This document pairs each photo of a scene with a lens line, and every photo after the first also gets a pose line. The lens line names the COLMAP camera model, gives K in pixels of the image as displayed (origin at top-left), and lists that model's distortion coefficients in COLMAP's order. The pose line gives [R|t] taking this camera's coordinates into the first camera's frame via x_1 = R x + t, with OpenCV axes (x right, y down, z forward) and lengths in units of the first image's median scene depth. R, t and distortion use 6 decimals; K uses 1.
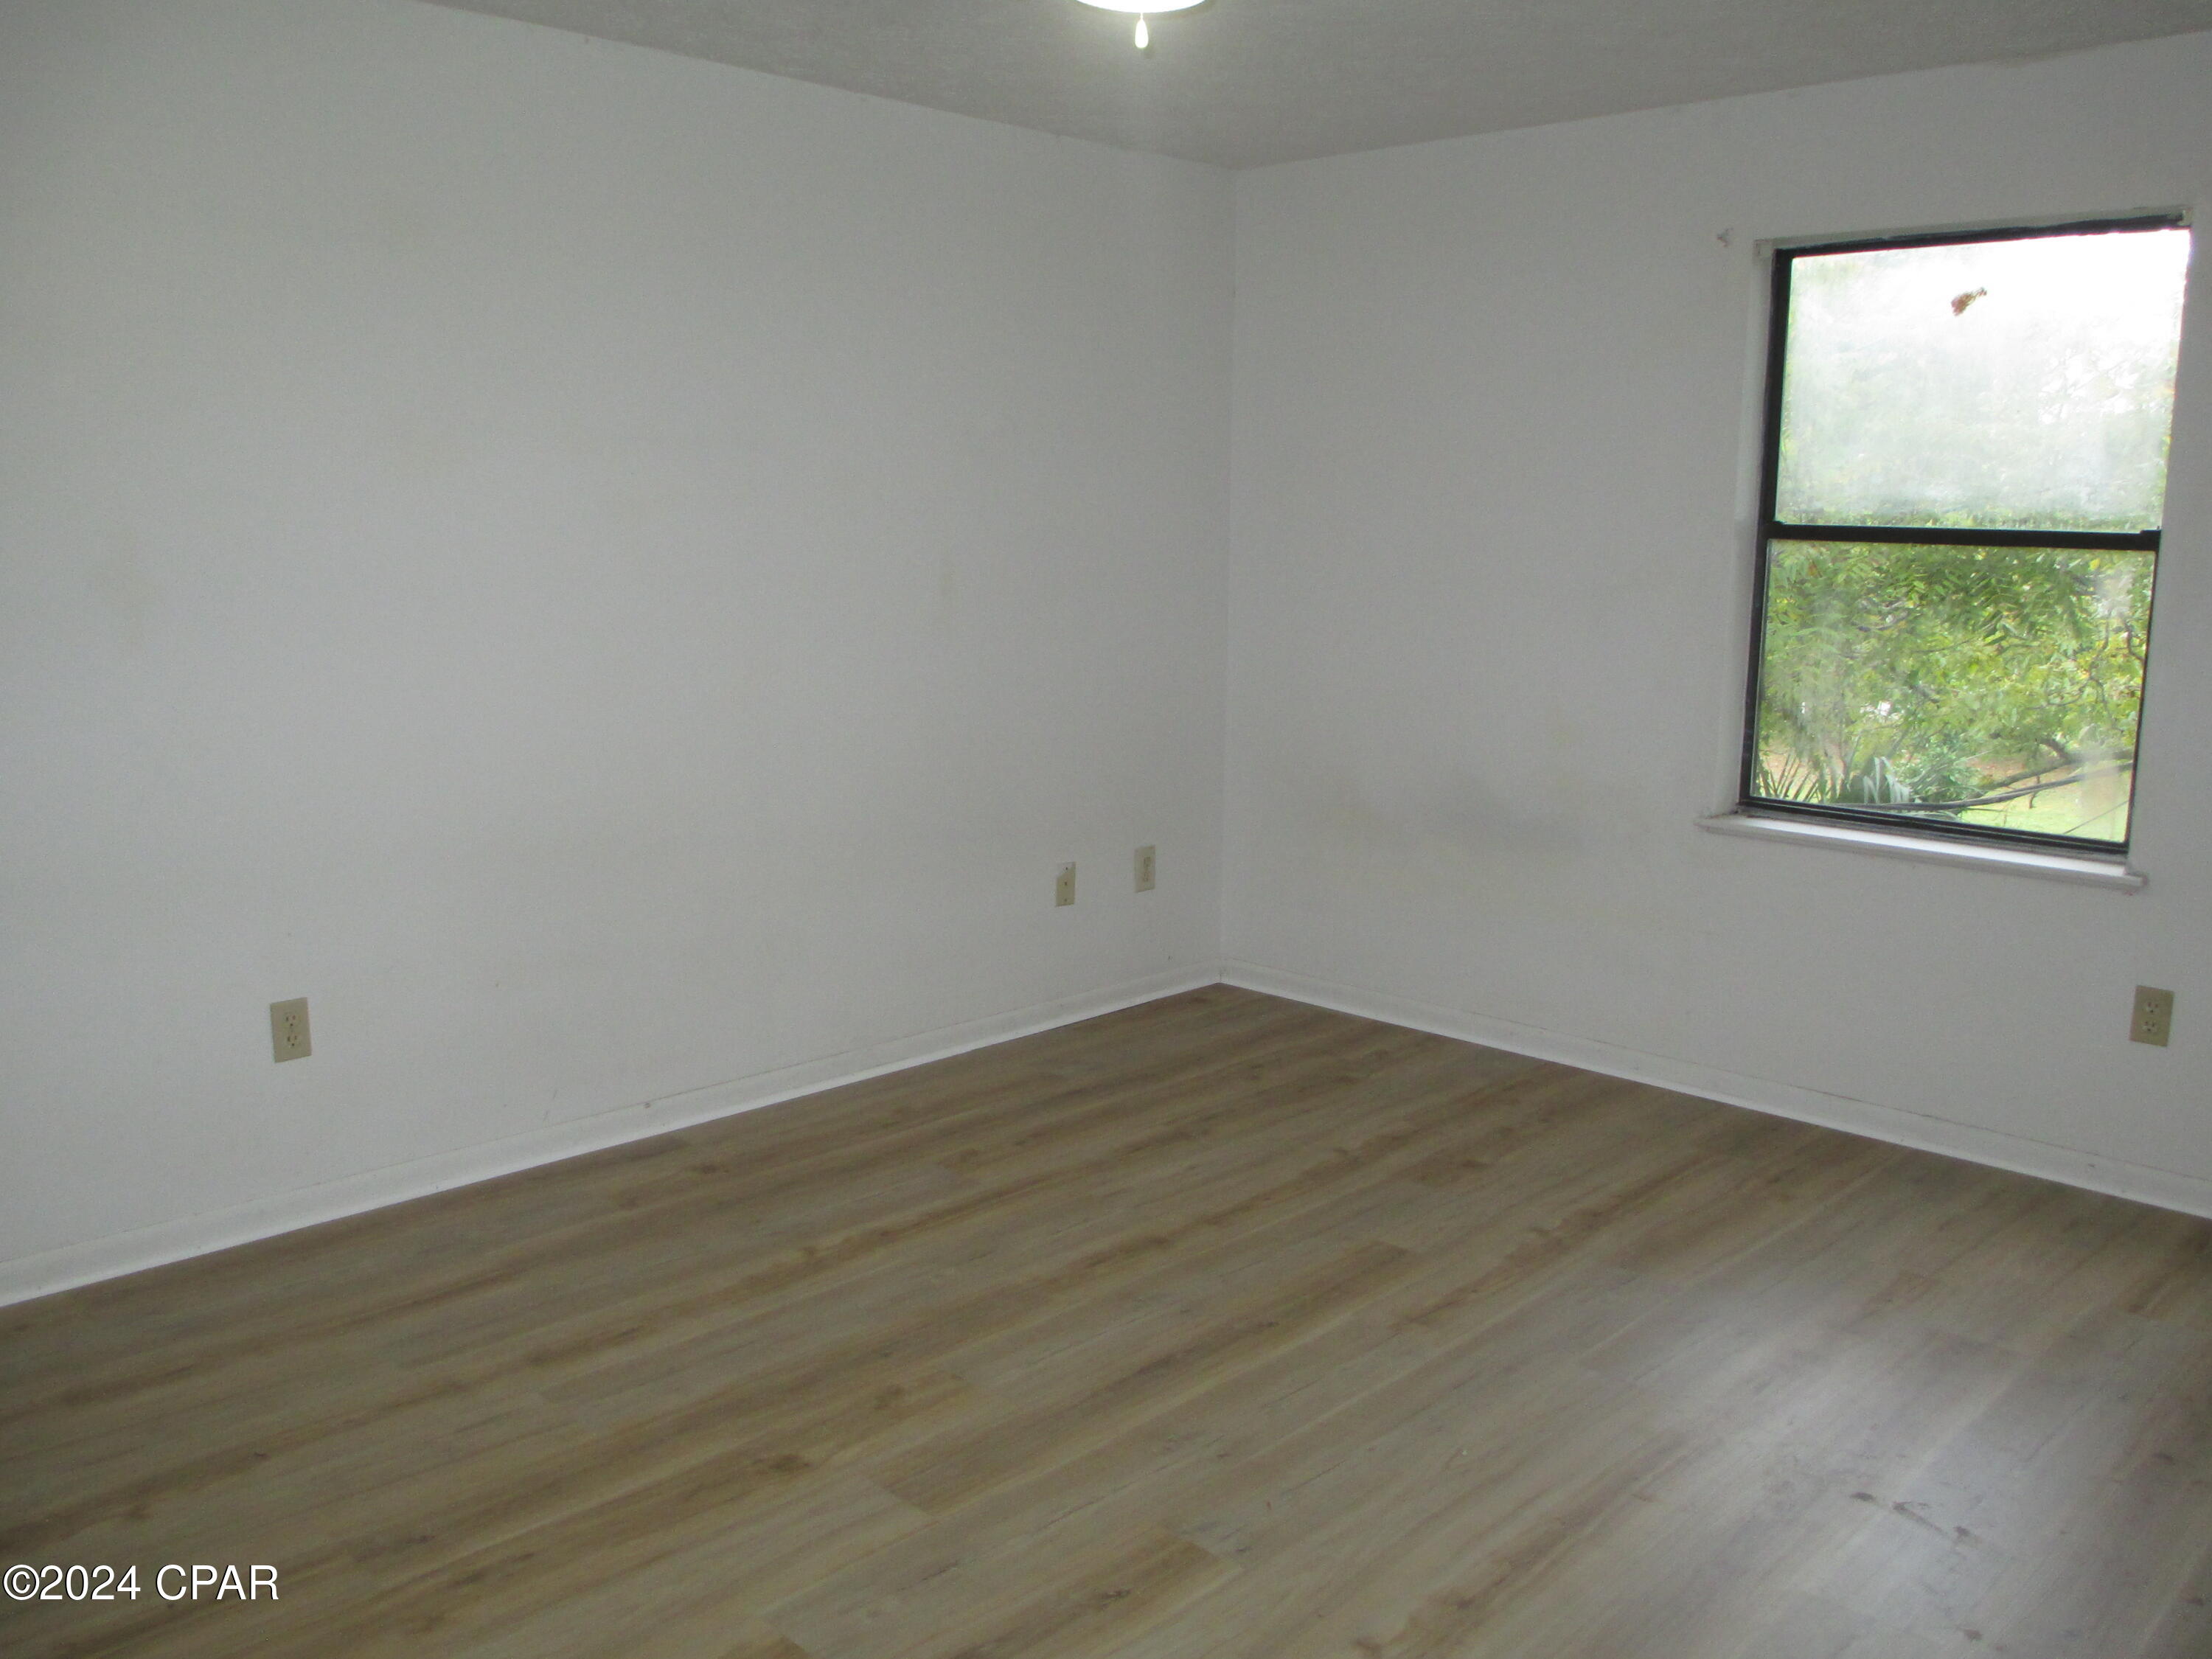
lens RADIAL K [[1843.9, 0, 1113.7], [0, 1843.9, 840.3], [0, 0, 1]] dist [-0.052825, 0.005220]
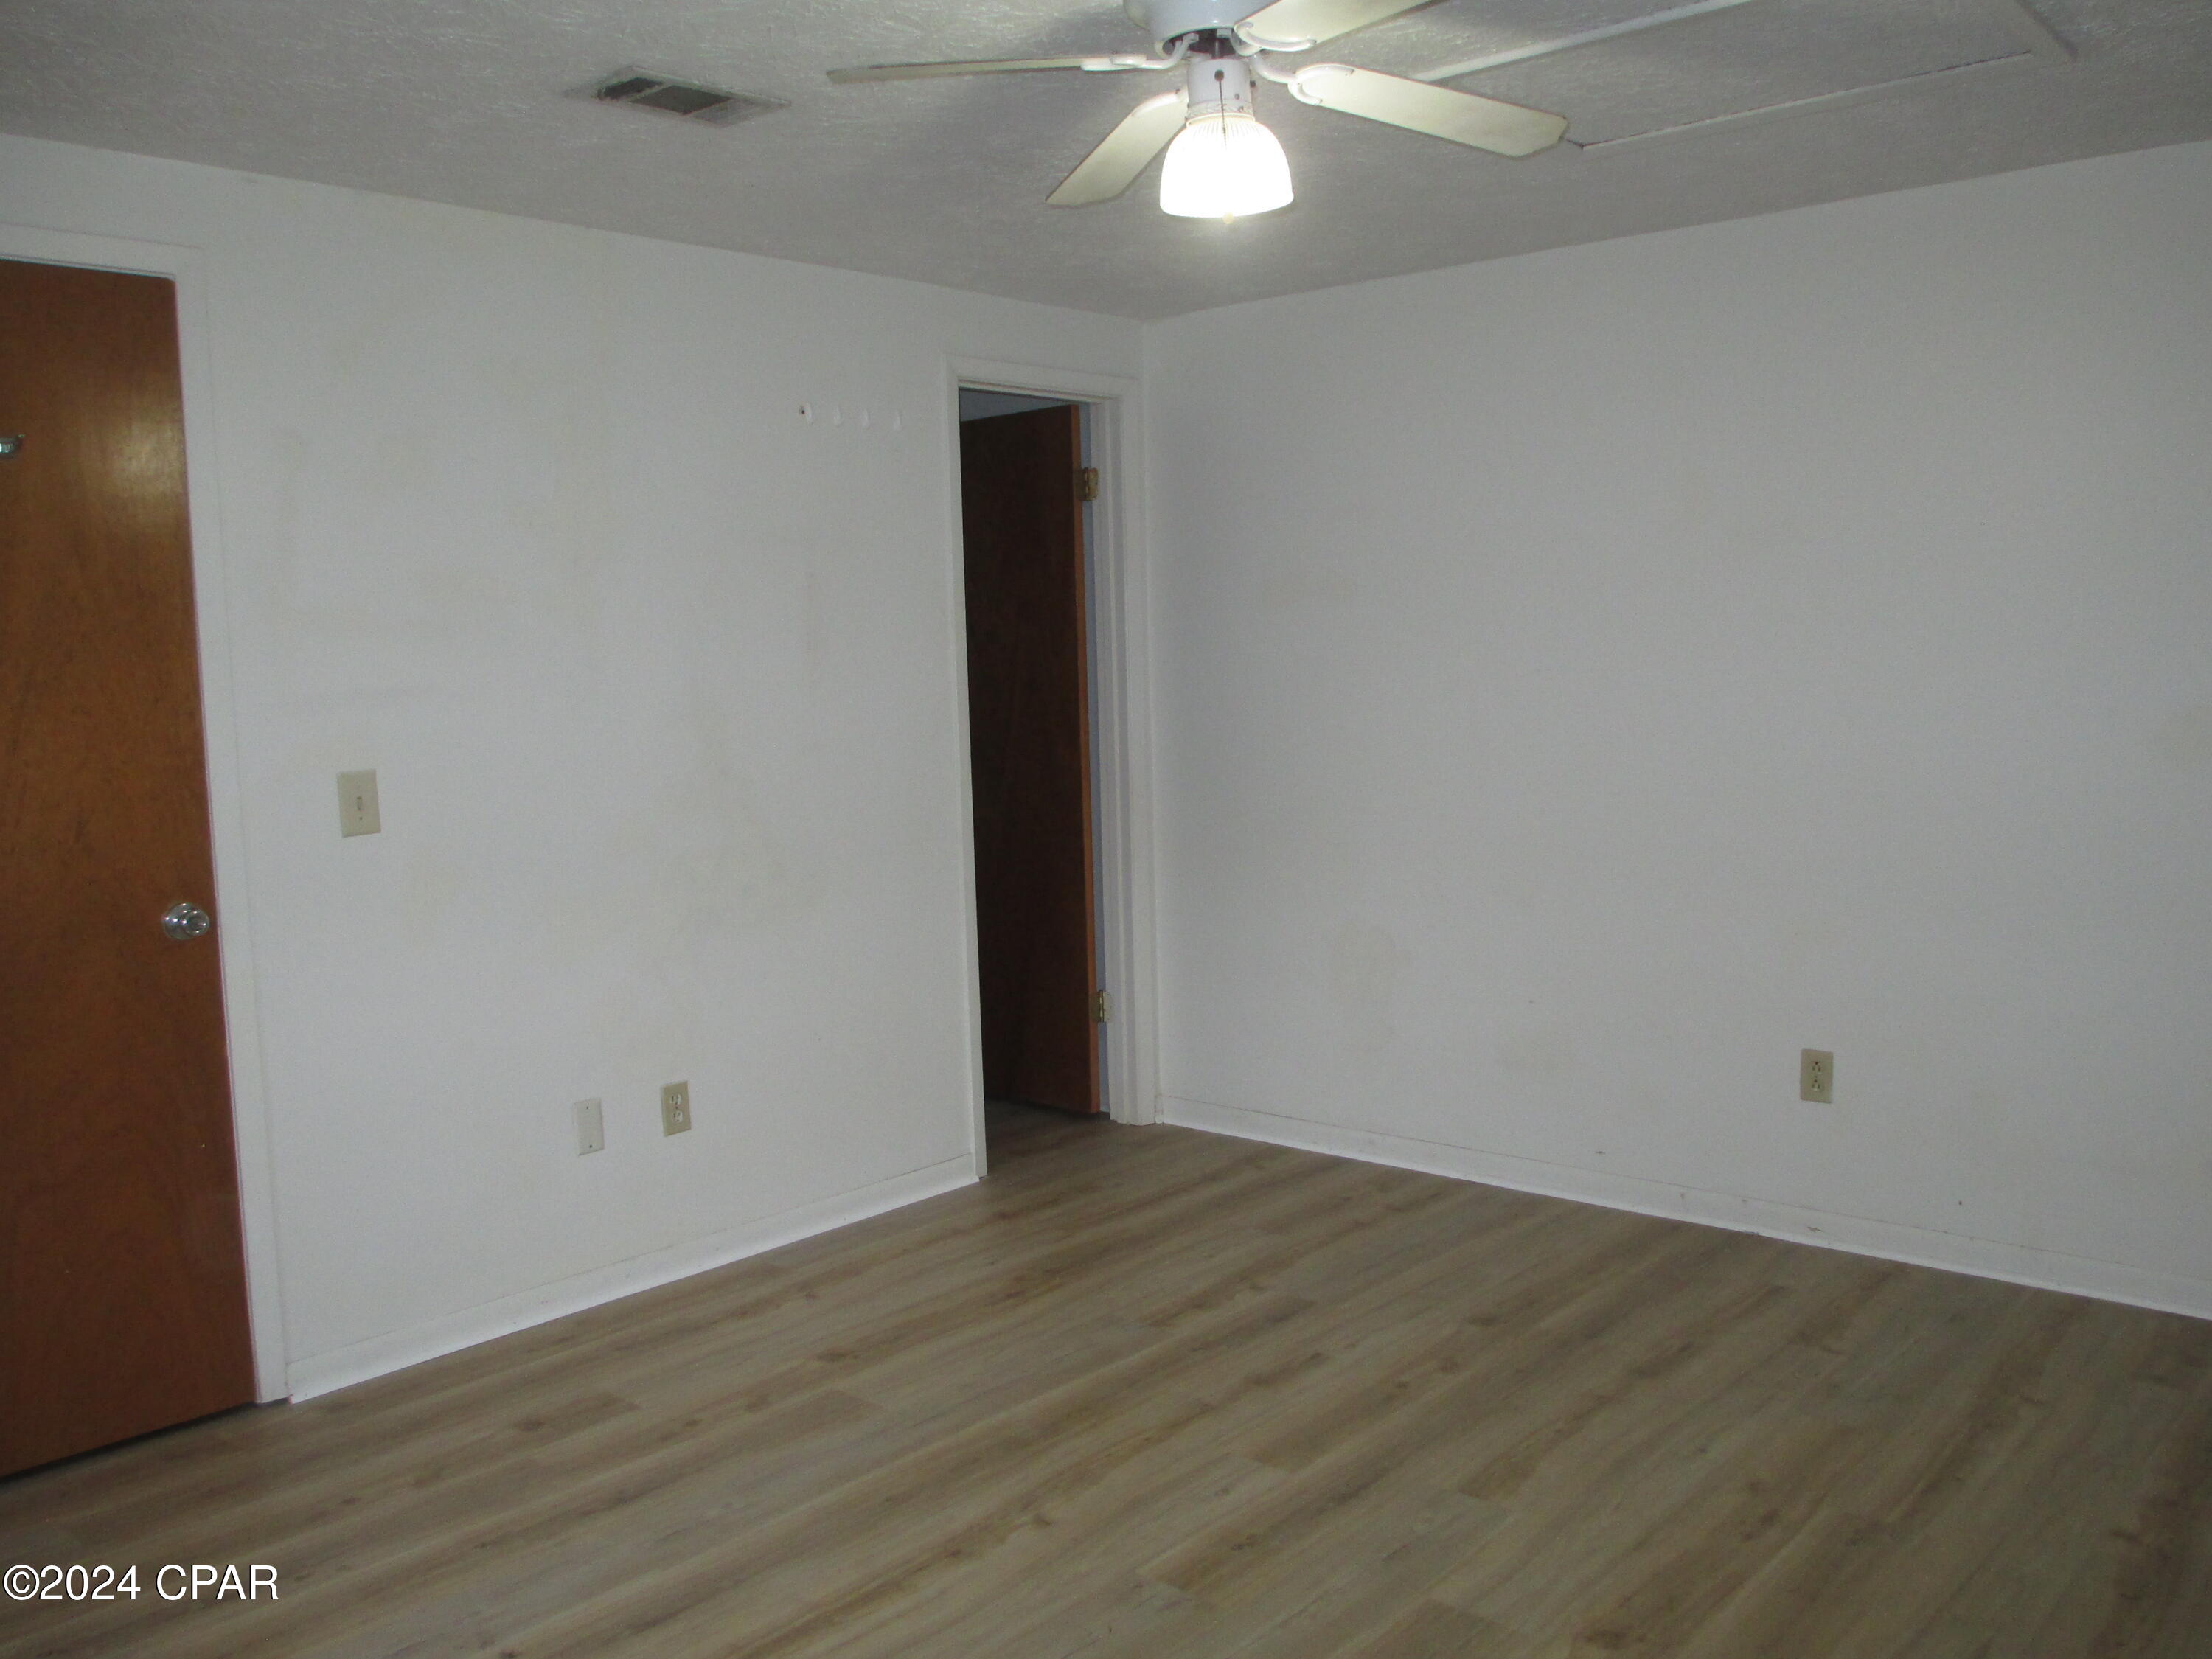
lens RADIAL K [[1878.1, 0, 1106.0], [0, 1878.1, 829.5], [0, 0, 1]] dist [-0.077358, 0.001449]
pose [[-0.999325, 0.016617, -0.032768, 0.099690], [0.006873, 0.960681, 0.277571, -0.310599], [0.036092, 0.277158, -0.960146, 1.651313]]
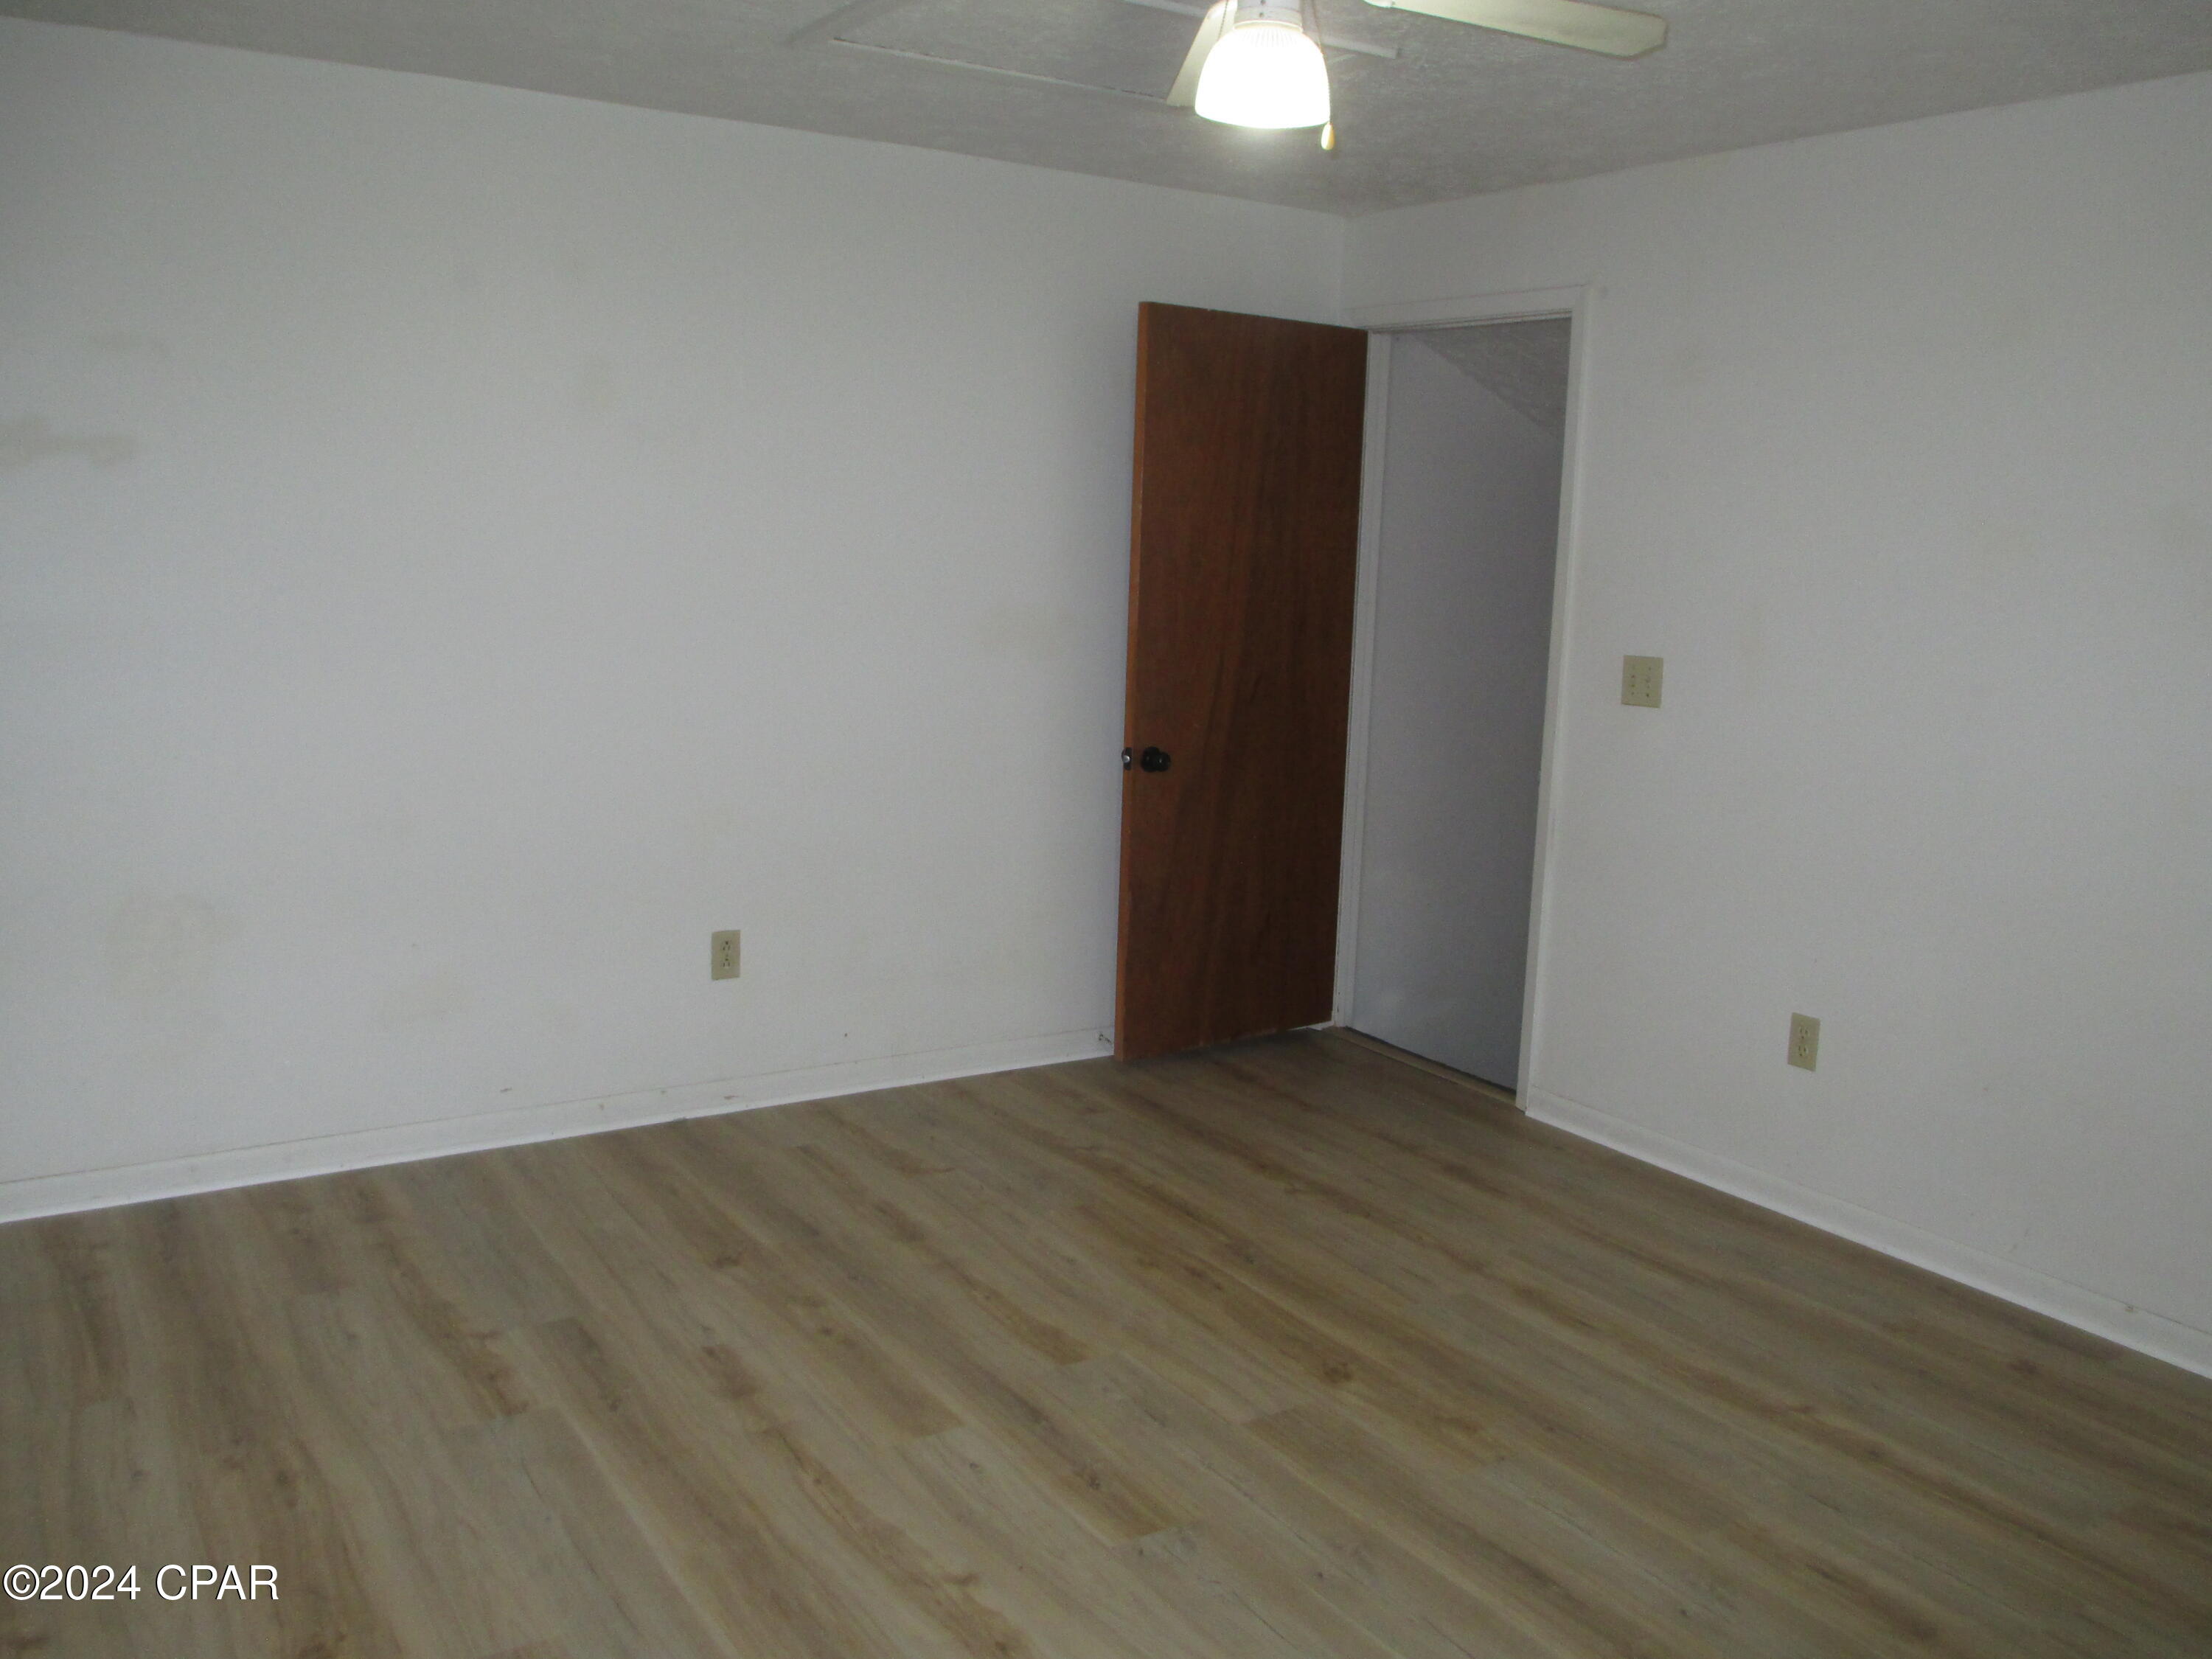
lens RADIAL K [[1843.9, 0, 1113.7], [0, 1843.9, 840.3], [0, 0, 1]] dist [-0.052825, 0.005220]
pose [[-0.220001, 0.144355, -0.964760, 0.874295], [-0.210934, 0.958553, 0.191527, -0.174112], [0.952421, 0.245636, -0.180434, 0.907706]]
